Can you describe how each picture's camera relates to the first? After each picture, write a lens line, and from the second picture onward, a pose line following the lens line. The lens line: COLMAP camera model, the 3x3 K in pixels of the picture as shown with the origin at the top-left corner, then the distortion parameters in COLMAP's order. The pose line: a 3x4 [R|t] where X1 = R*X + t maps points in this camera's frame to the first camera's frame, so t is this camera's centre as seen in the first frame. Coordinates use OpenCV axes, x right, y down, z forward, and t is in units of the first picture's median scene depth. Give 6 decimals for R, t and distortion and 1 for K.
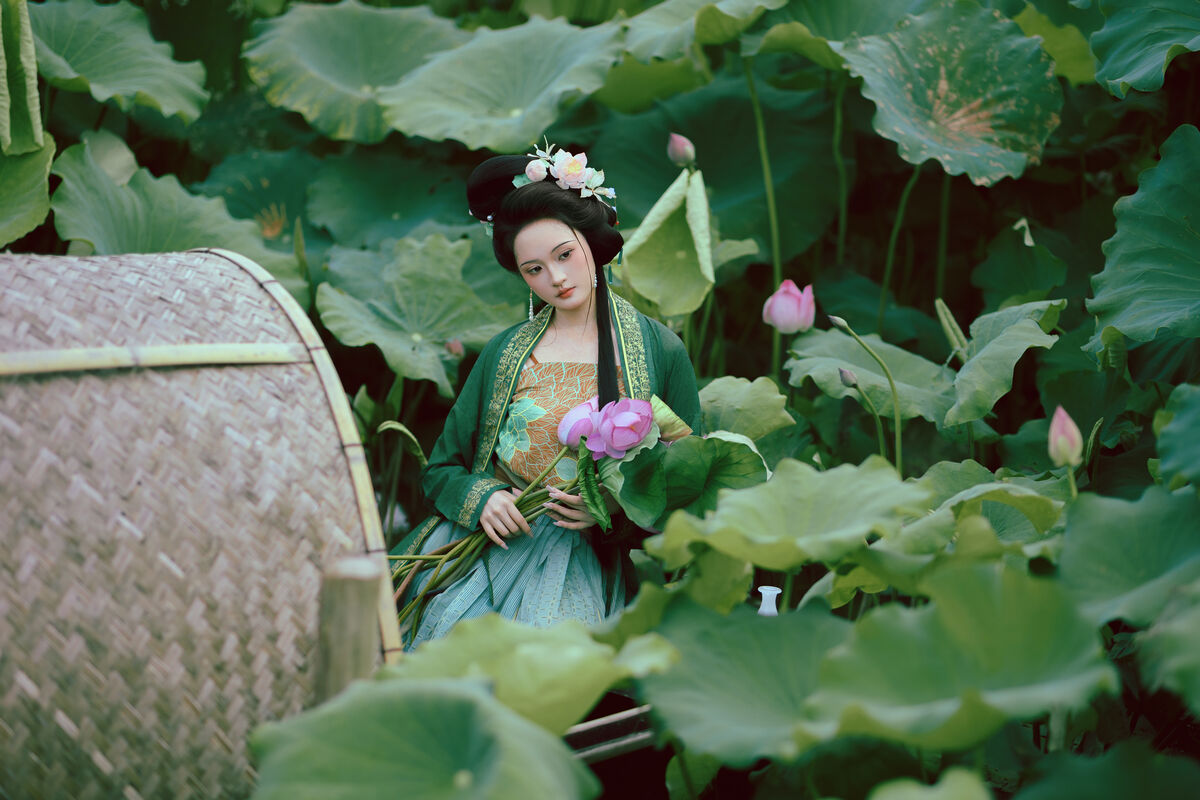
lens RADIAL K [[2848.8, 0, 596.8], [0, 2848.8, 497.5], [0, 0, 1]] dist [0.865459, -12.673674]
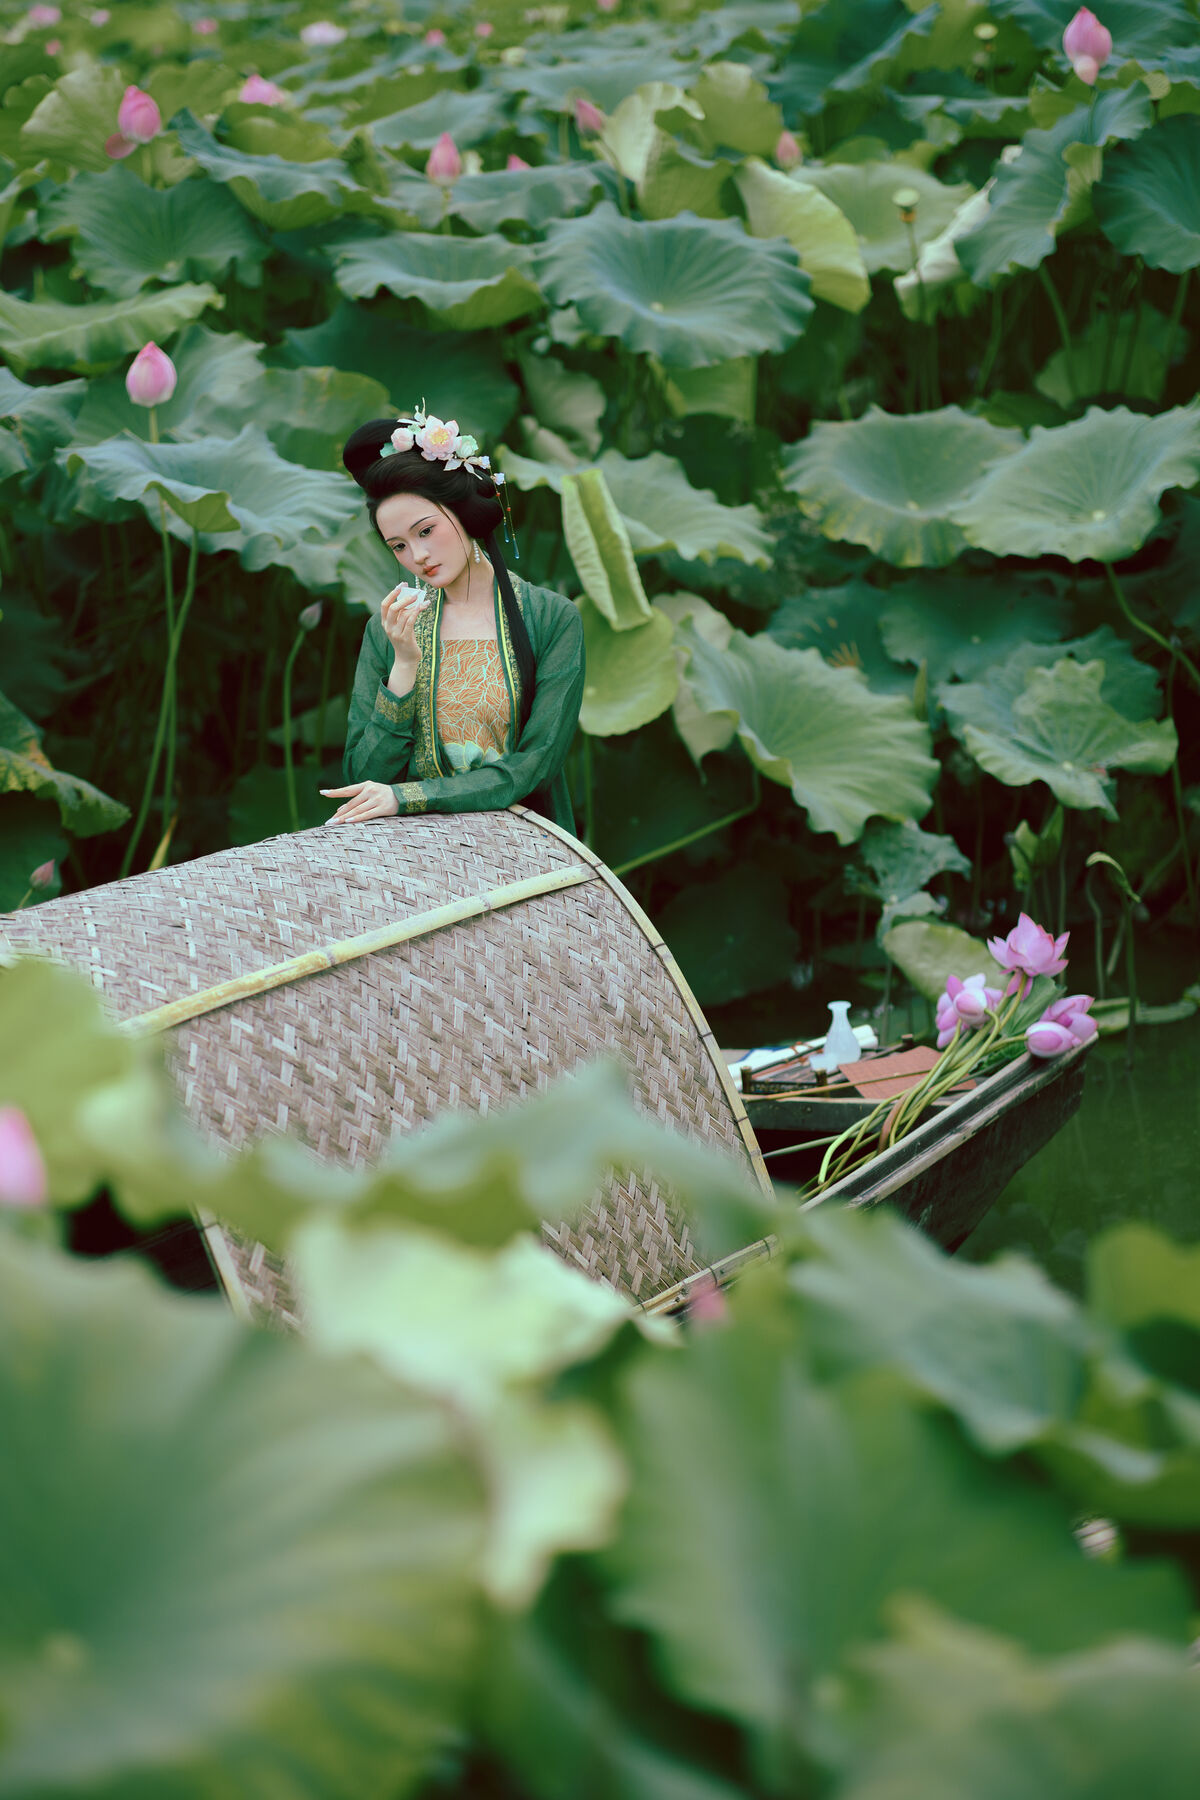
lens RADIAL K [[4500.6, 0, 597.0], [0, 4500.6, 897.9], [0, 0, 1]] dist [0.064945, 0.516197]
pose [[0.991281, -0.128019, -0.031192, -0.169153], [0.127583, 0.991705, -0.015585, -0.008095], [0.032928, 0.011470, 0.999392, -0.496848]]
